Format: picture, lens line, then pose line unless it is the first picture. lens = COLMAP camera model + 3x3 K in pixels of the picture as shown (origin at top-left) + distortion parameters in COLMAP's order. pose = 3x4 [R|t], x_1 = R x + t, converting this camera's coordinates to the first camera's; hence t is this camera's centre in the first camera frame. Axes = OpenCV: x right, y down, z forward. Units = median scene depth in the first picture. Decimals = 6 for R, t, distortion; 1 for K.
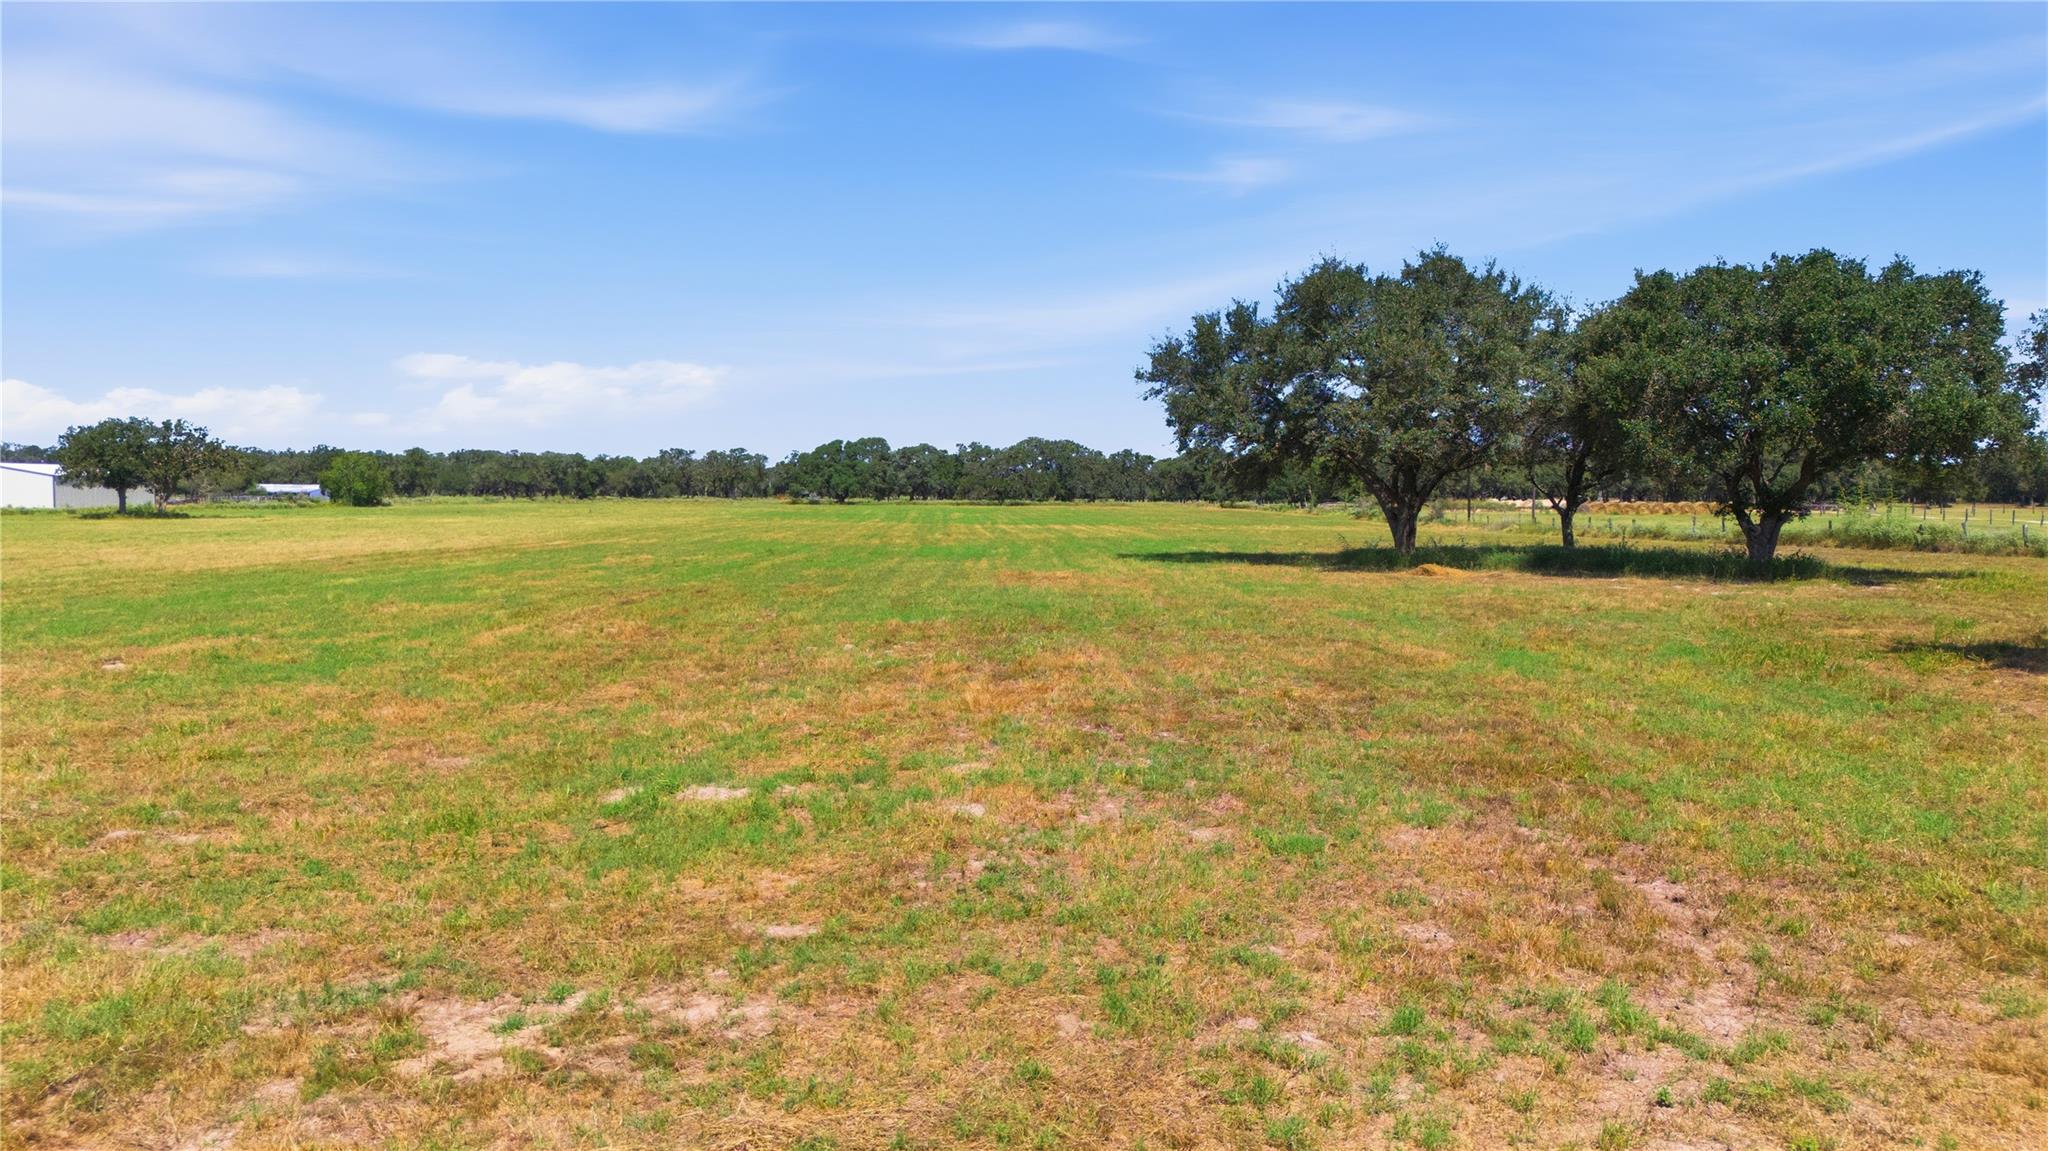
lens RADIAL K [[1484.1, 0, 1024.0], [0, 1484.1, 575.5], [0, 0, 1]] dist [0.076278, -0.092373]
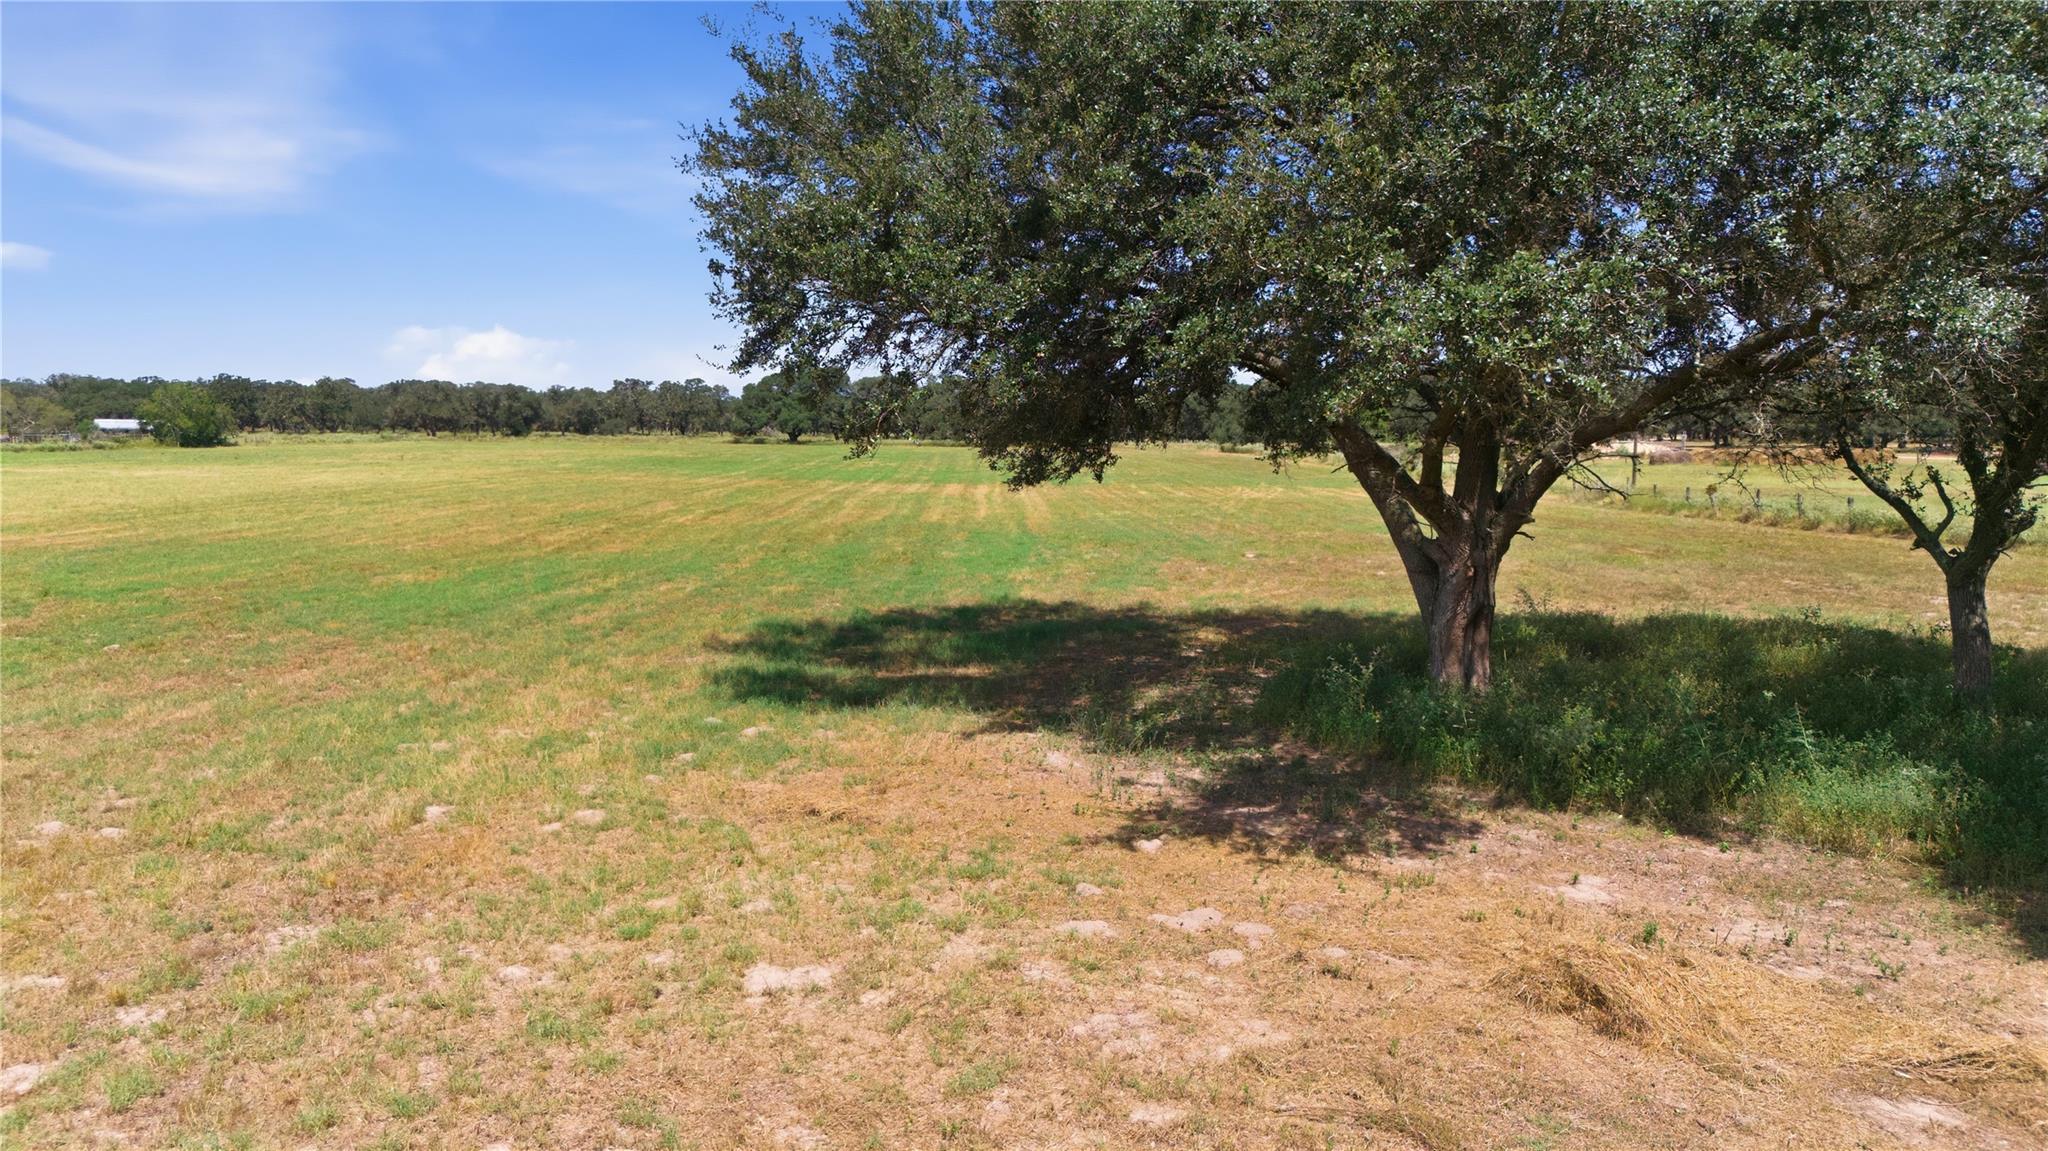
lens RADIAL K [[1484.1, 0, 1024.0], [0, 1484.1, 575.5], [0, 0, 1]] dist [0.076278, -0.092373]
pose [[0.999681, 0.003691, -0.024973, 0.041374], [-0.002557, 0.998972, 0.045268, -0.013135], [0.025115, -0.045190, 0.998663, 0.165237]]
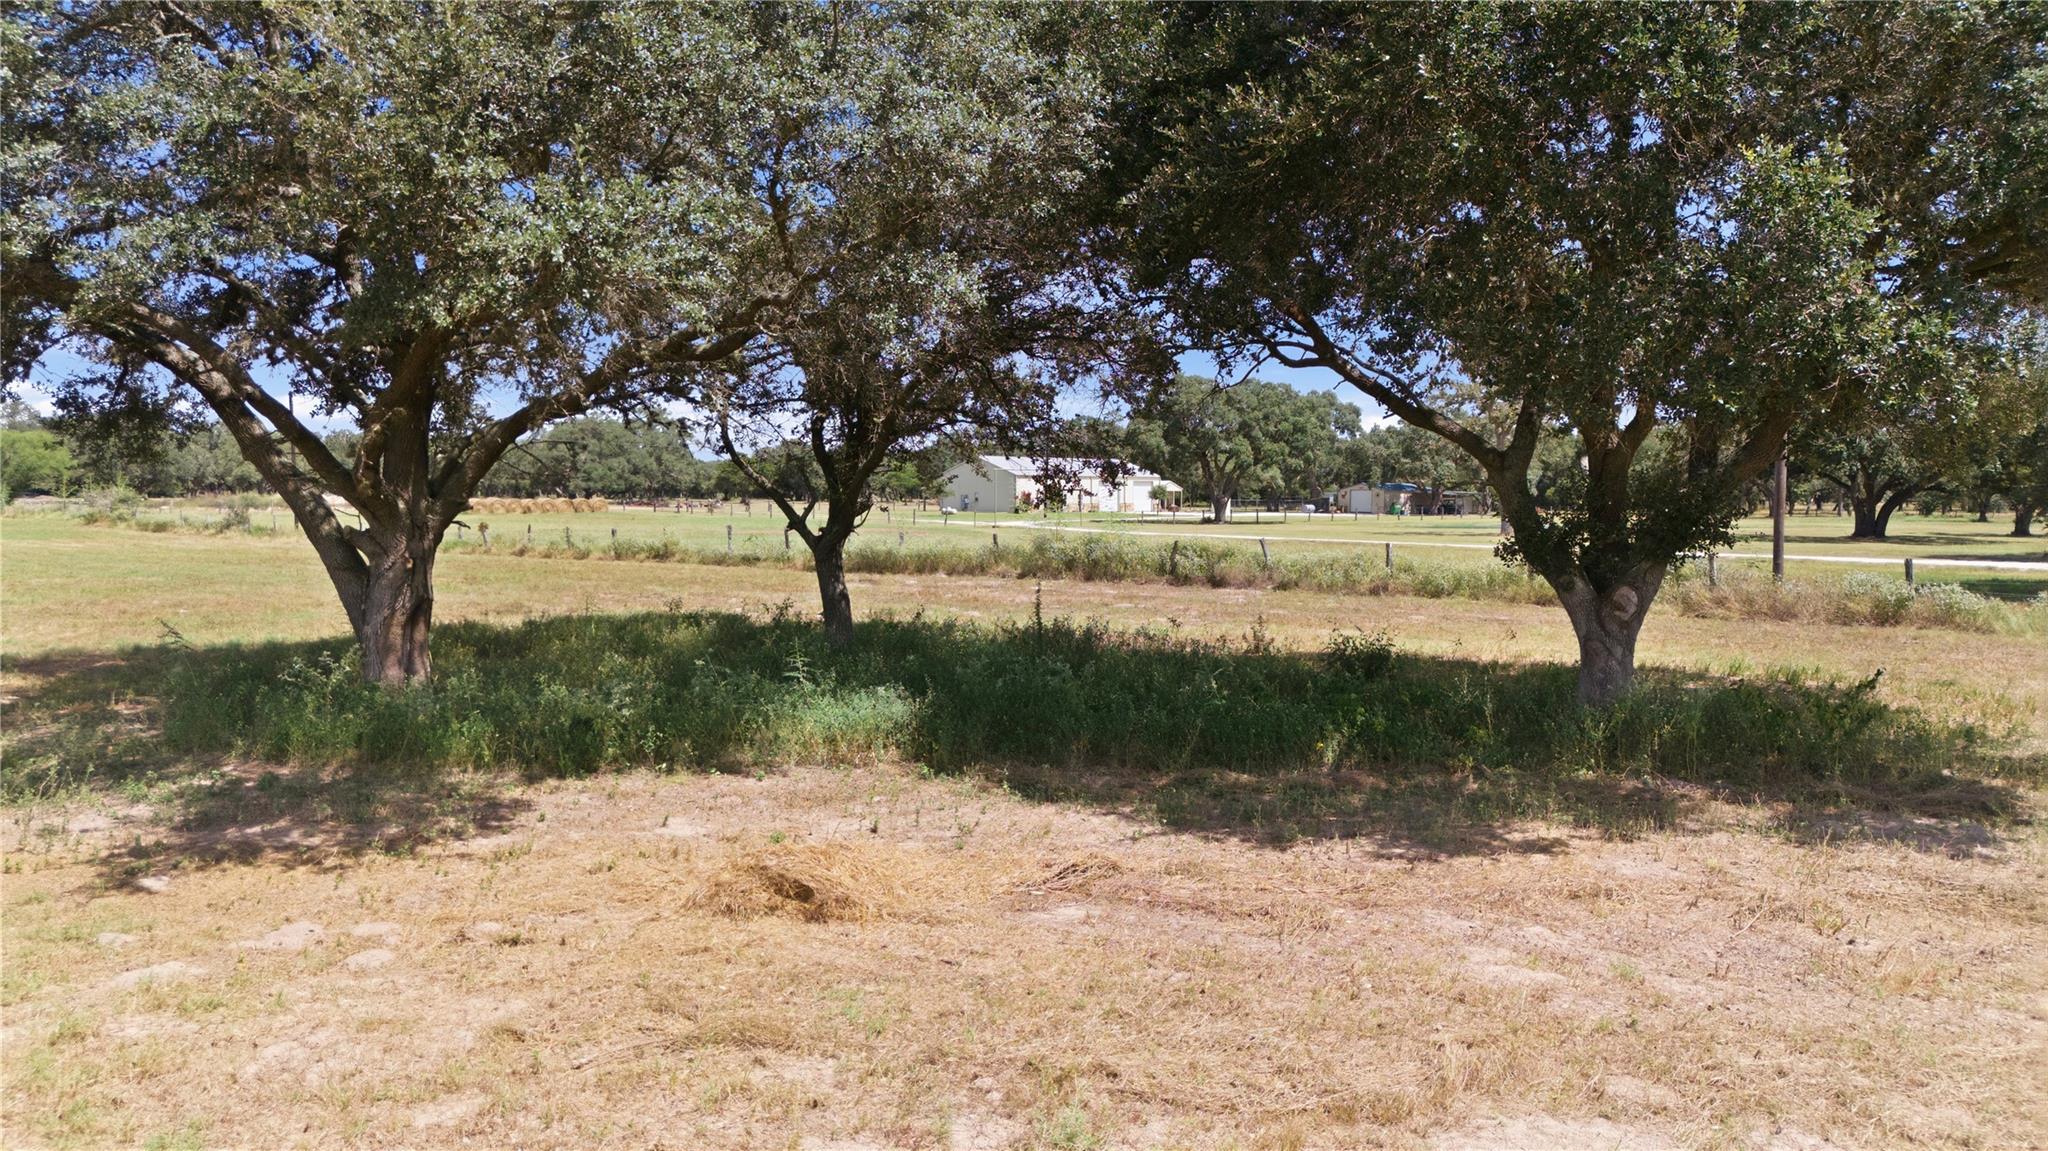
lens RADIAL K [[1484.1, 0, 1024.0], [0, 1484.1, 575.5], [0, 0, 1]] dist [0.076278, -0.092373]
pose [[0.704250, -0.036707, 0.709003, 0.031533], [0.033510, 0.999268, 0.018449, -0.009429], [-0.709161, 0.010766, 0.704964, 0.171530]]
